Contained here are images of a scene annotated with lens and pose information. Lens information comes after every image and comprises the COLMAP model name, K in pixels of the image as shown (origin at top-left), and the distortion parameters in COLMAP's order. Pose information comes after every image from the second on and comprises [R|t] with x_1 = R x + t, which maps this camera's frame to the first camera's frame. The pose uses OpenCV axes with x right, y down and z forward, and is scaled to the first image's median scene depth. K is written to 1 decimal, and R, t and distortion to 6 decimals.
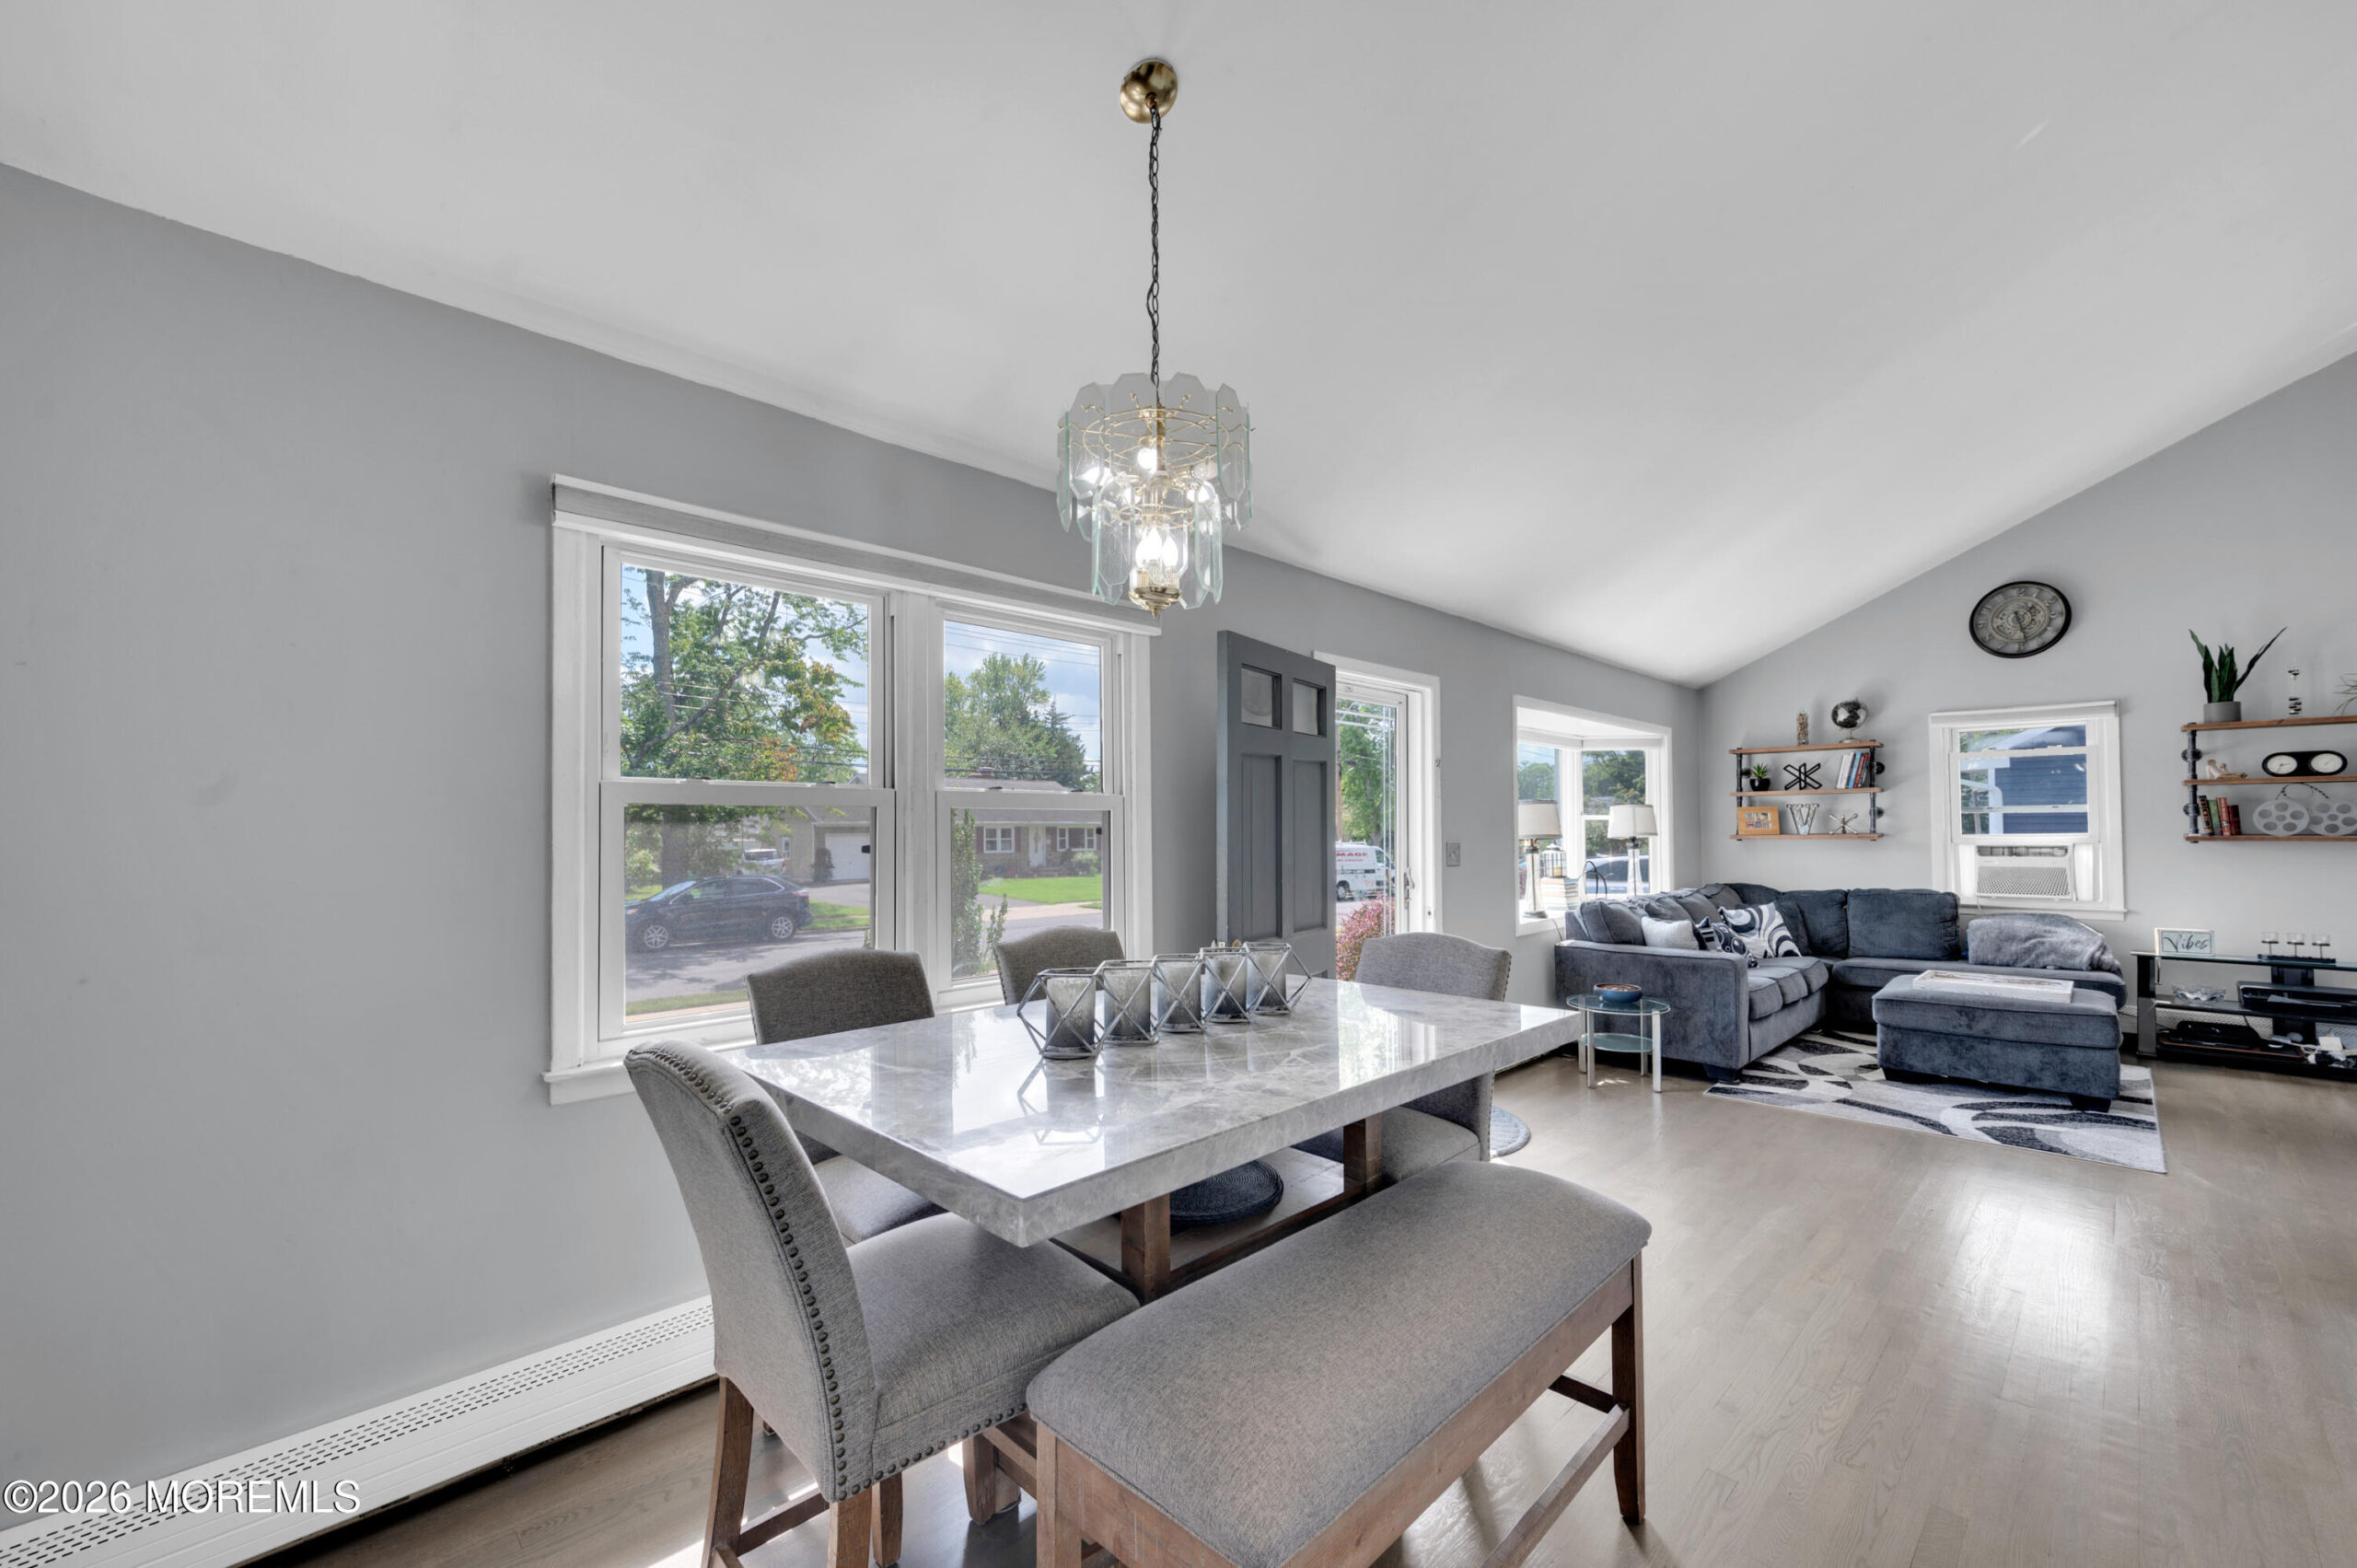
lens RADIAL K [[928.1, 0, 1177.6], [0, 928.1, 815.3], [0, 0, 1]] dist [-0.003020, 0.000865]
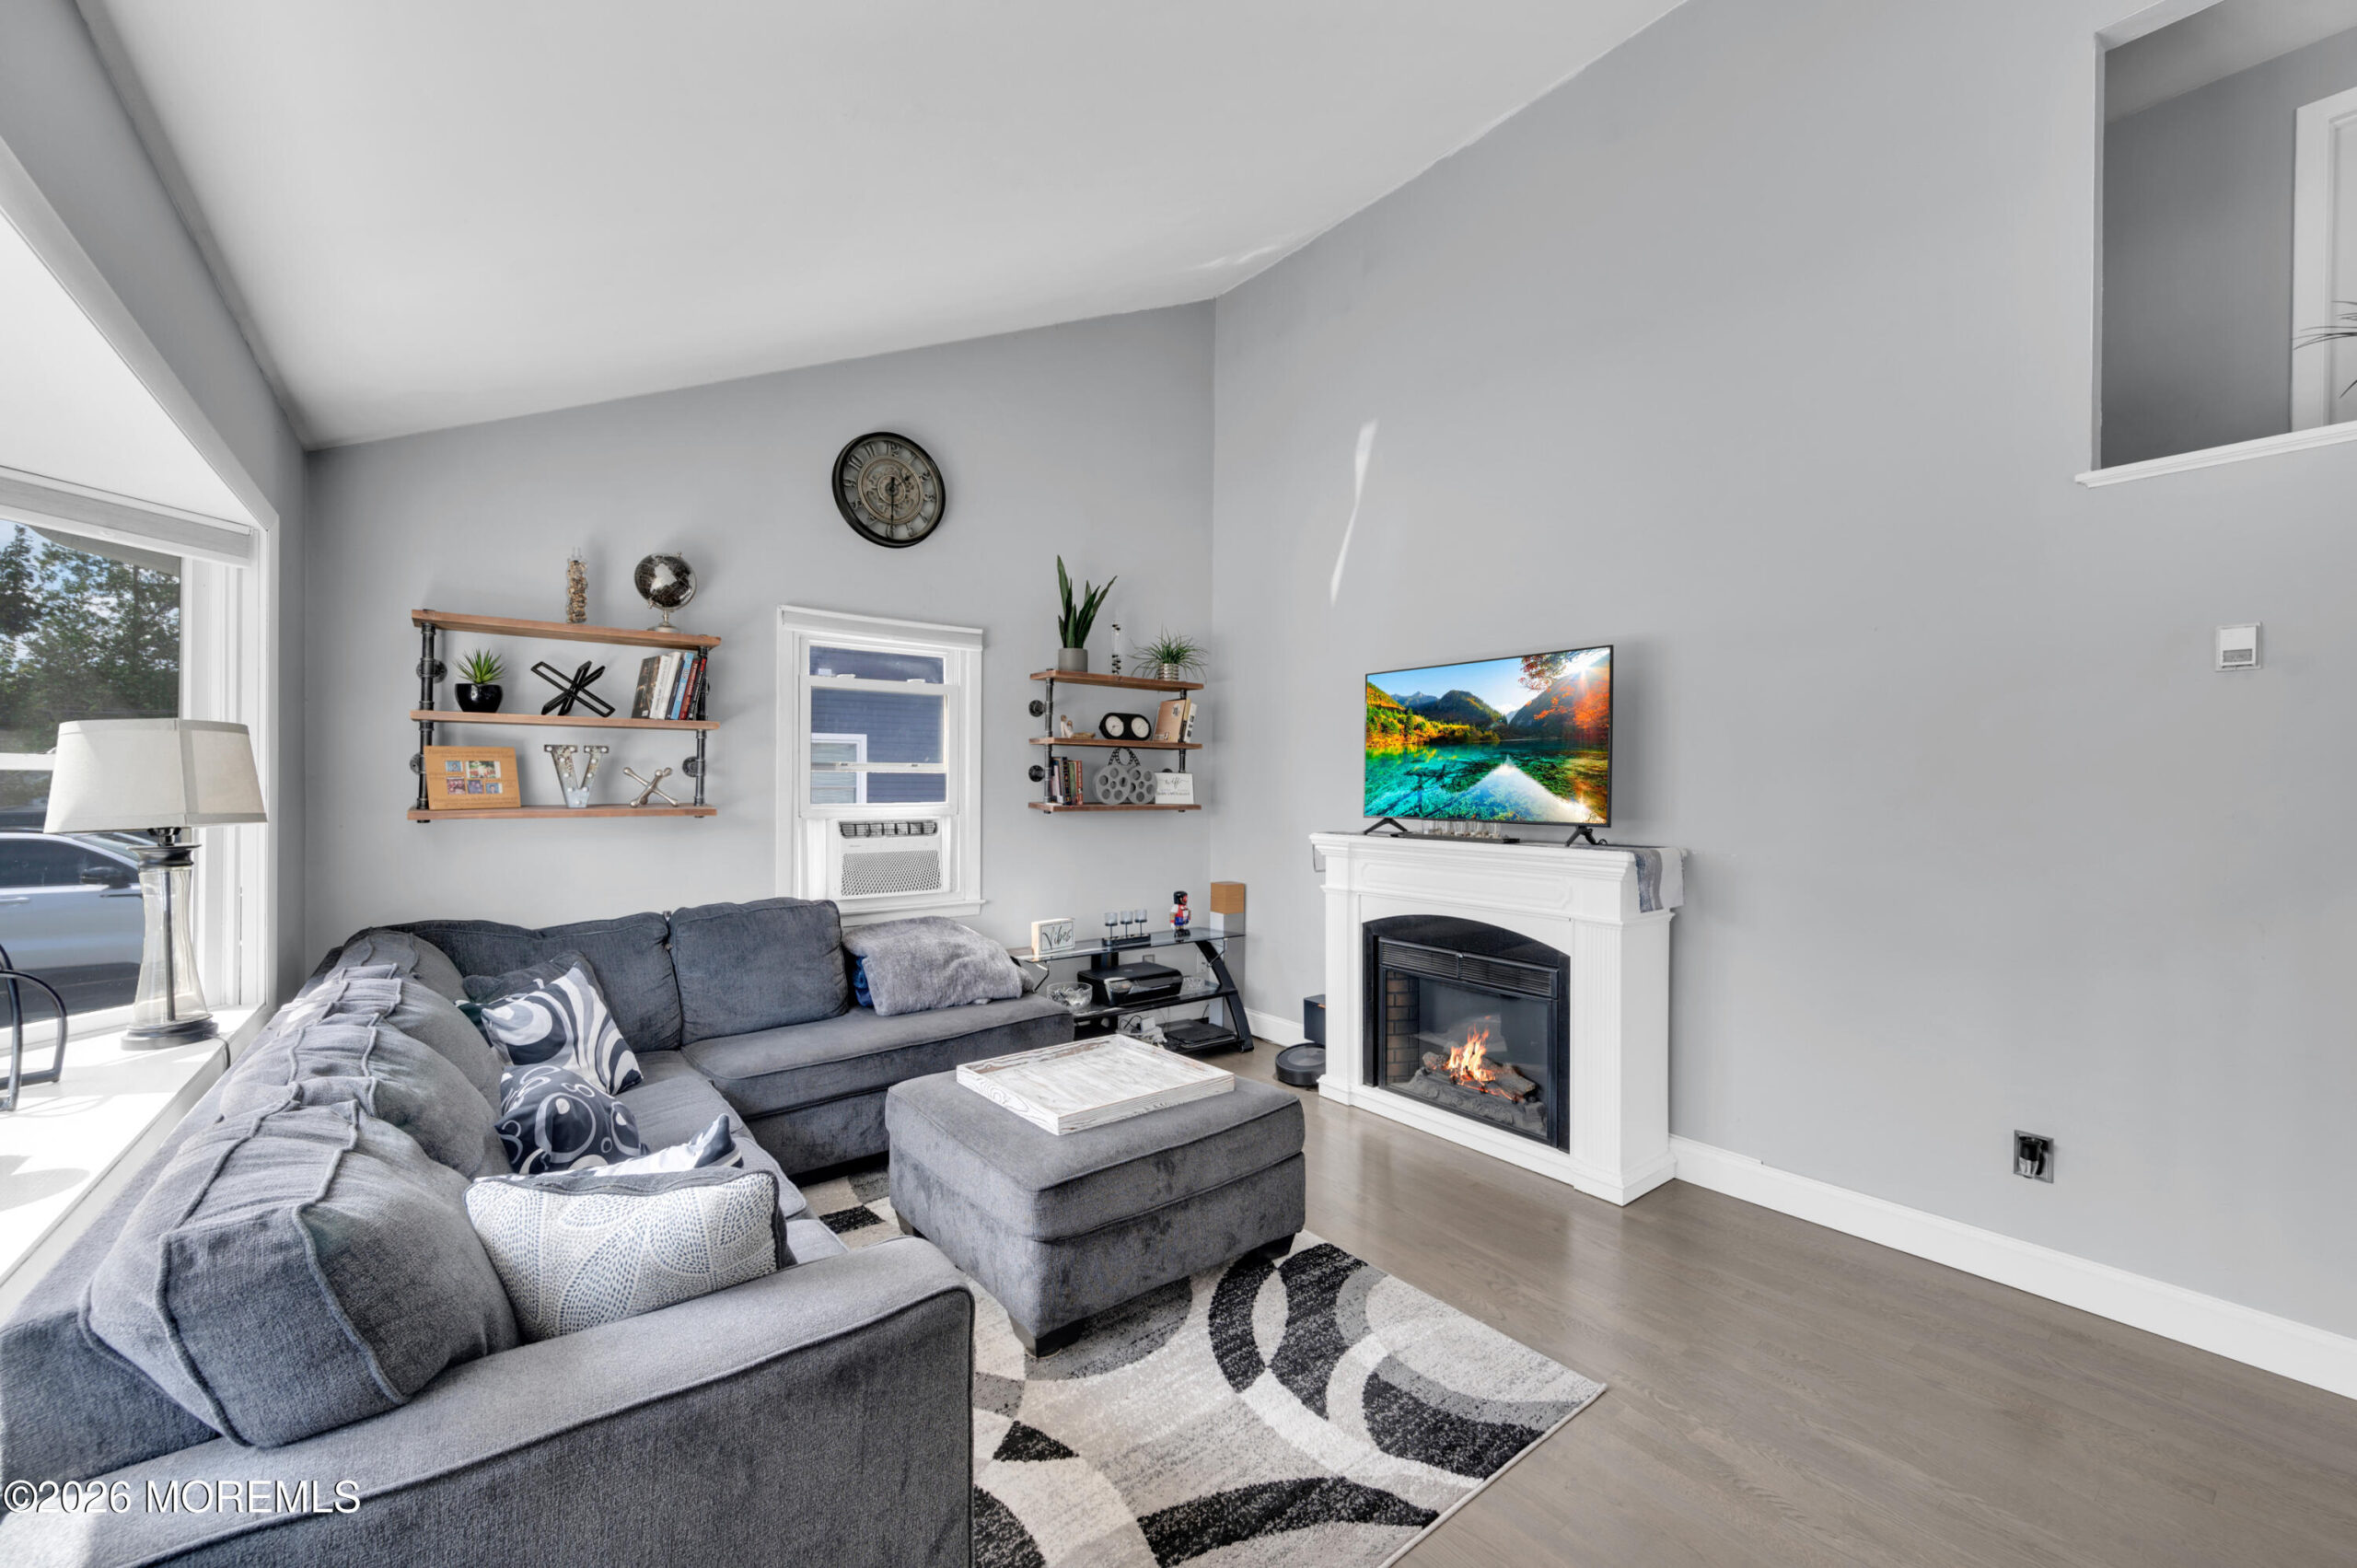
lens RADIAL K [[928.1, 0, 1172.5], [0, 928.1, 785.6], [0, 0, 1]] dist [-0.003020, 0.000865]
pose [[0.119192, 0.002346, 0.992868, 0.258704], [-0.023099, 0.999733, 0.000411, 0.001655], [-0.992603, -0.022983, 0.119214, 0.721802]]
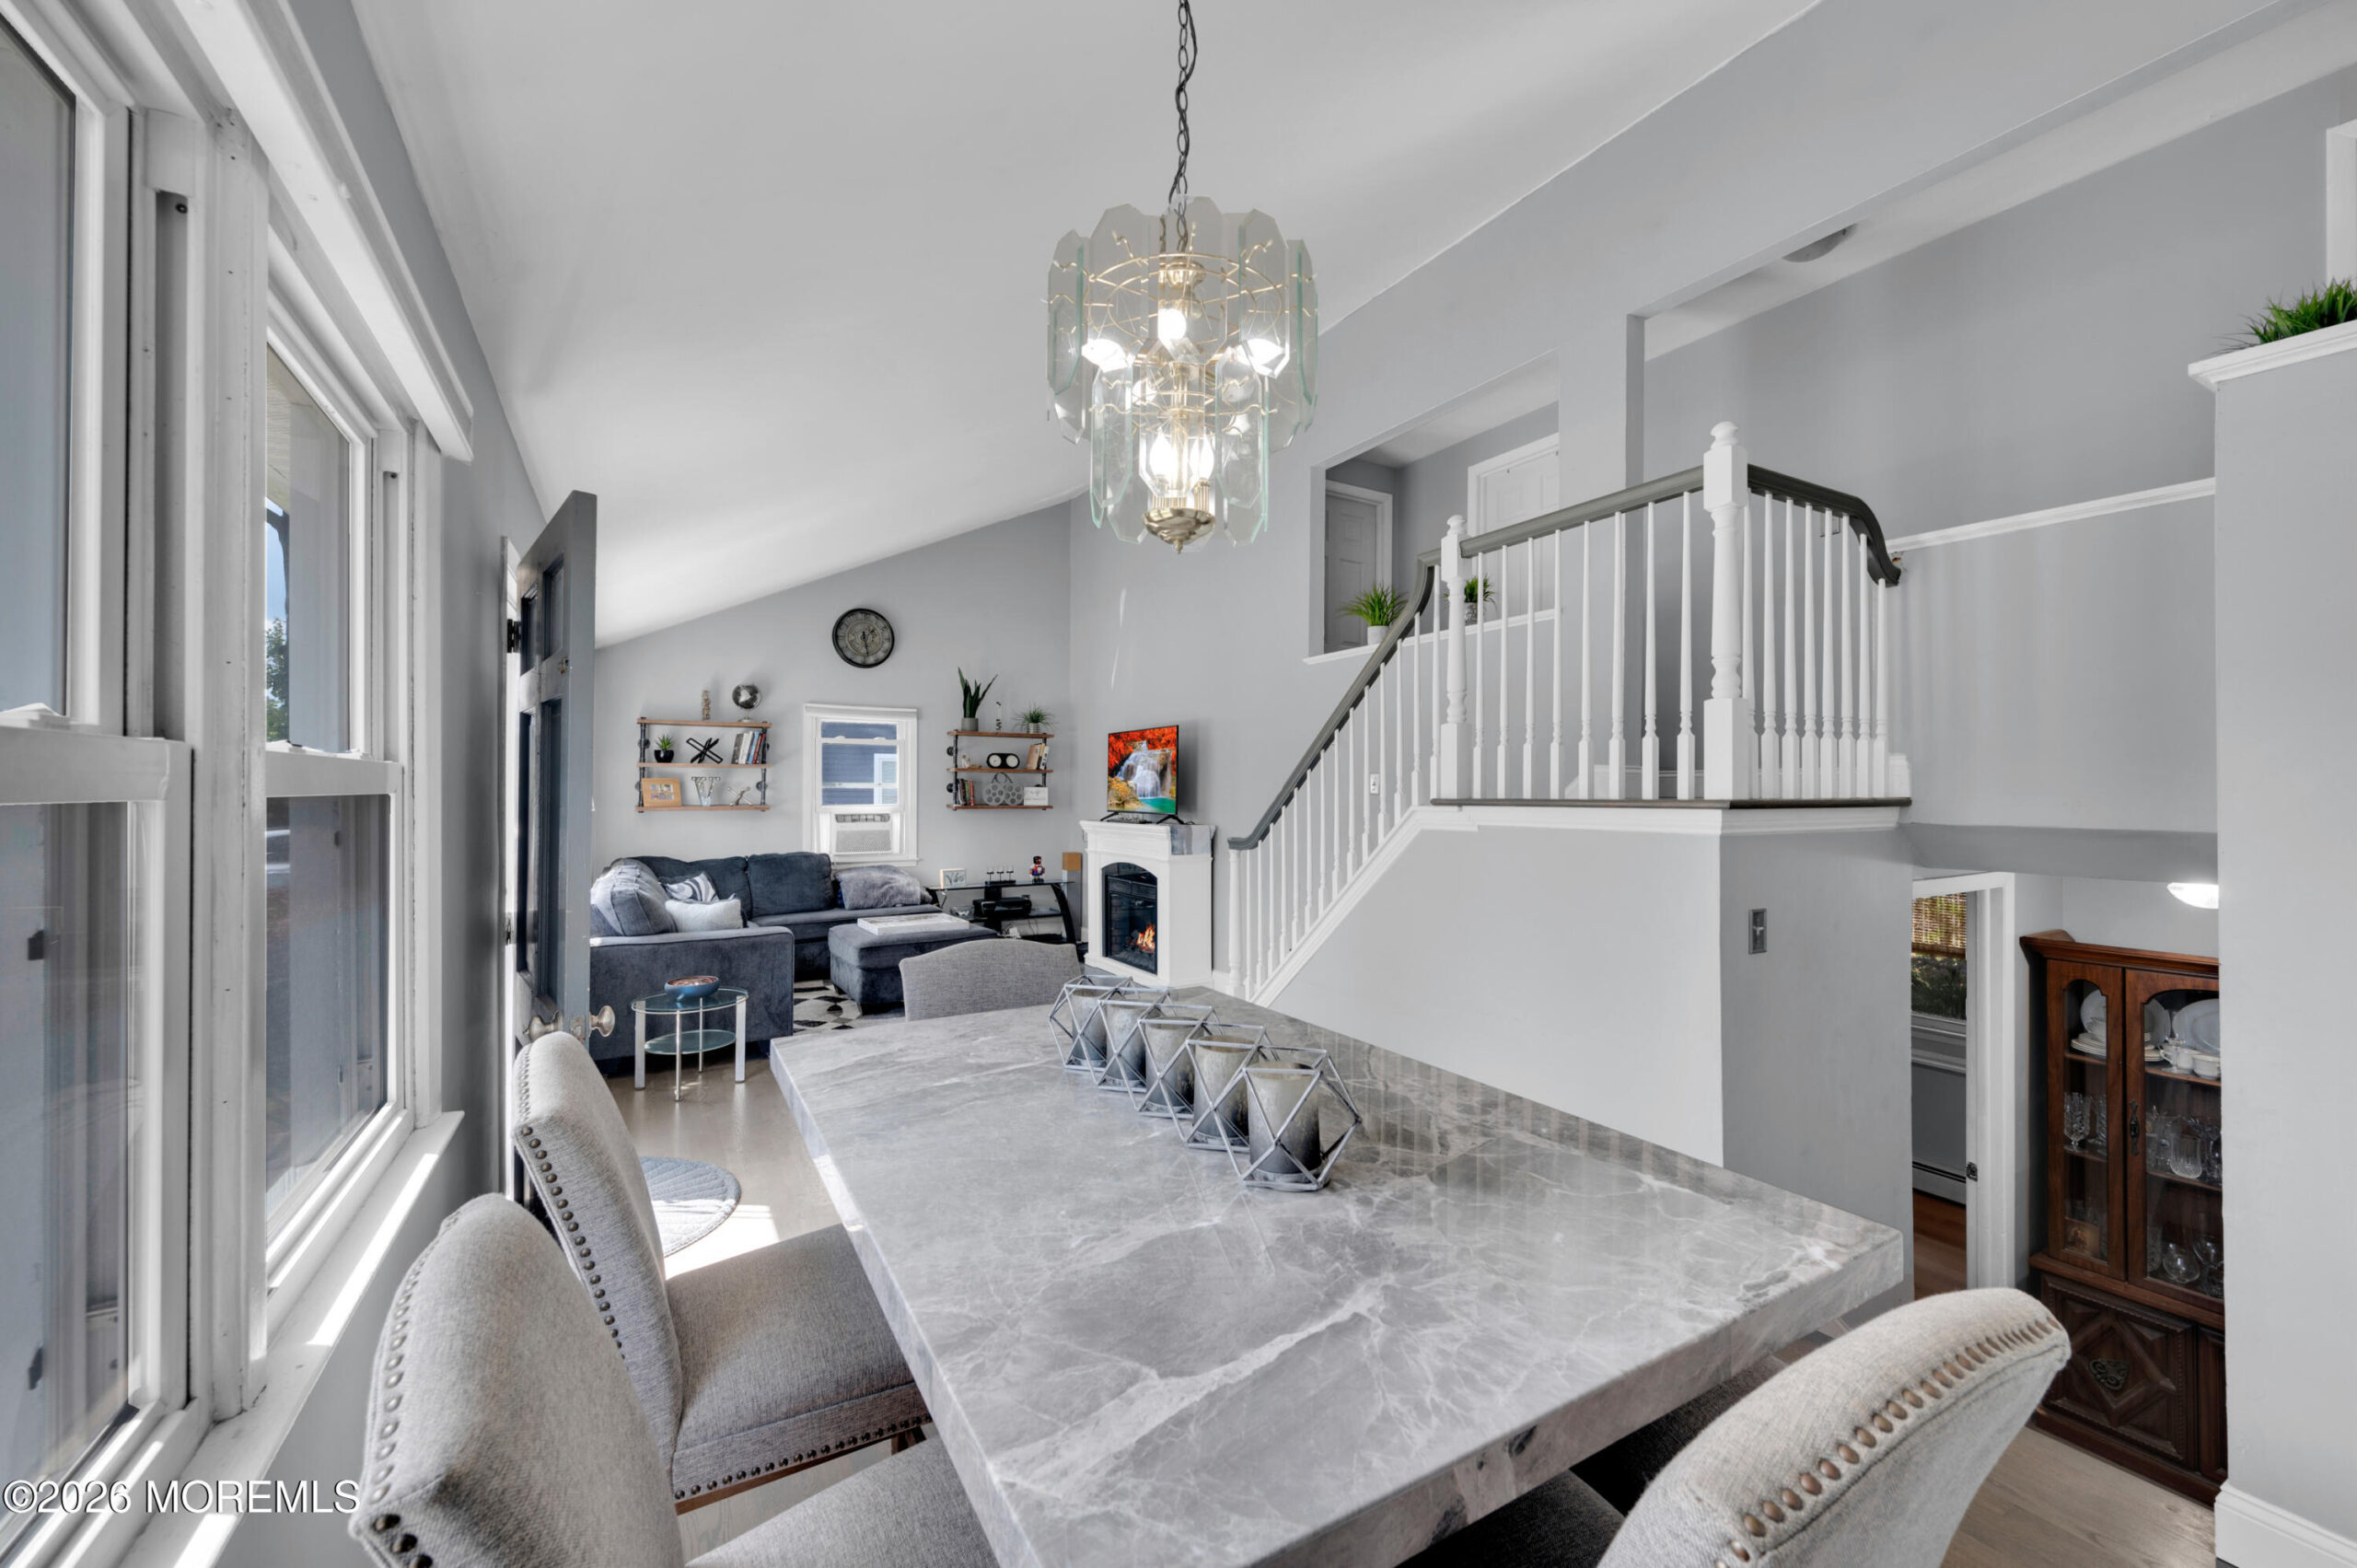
lens RADIAL K [[928.1, 0, 1172.1], [0, 928.1, 784.3], [0, 0, 1]] dist [-0.003020, 0.000865]
pose [[0.251861, 0.010687, 0.967704, -0.233601], [-0.018813, 0.999804, -0.006145, -0.008692], [-0.967581, -0.016658, 0.252013, 0.263346]]
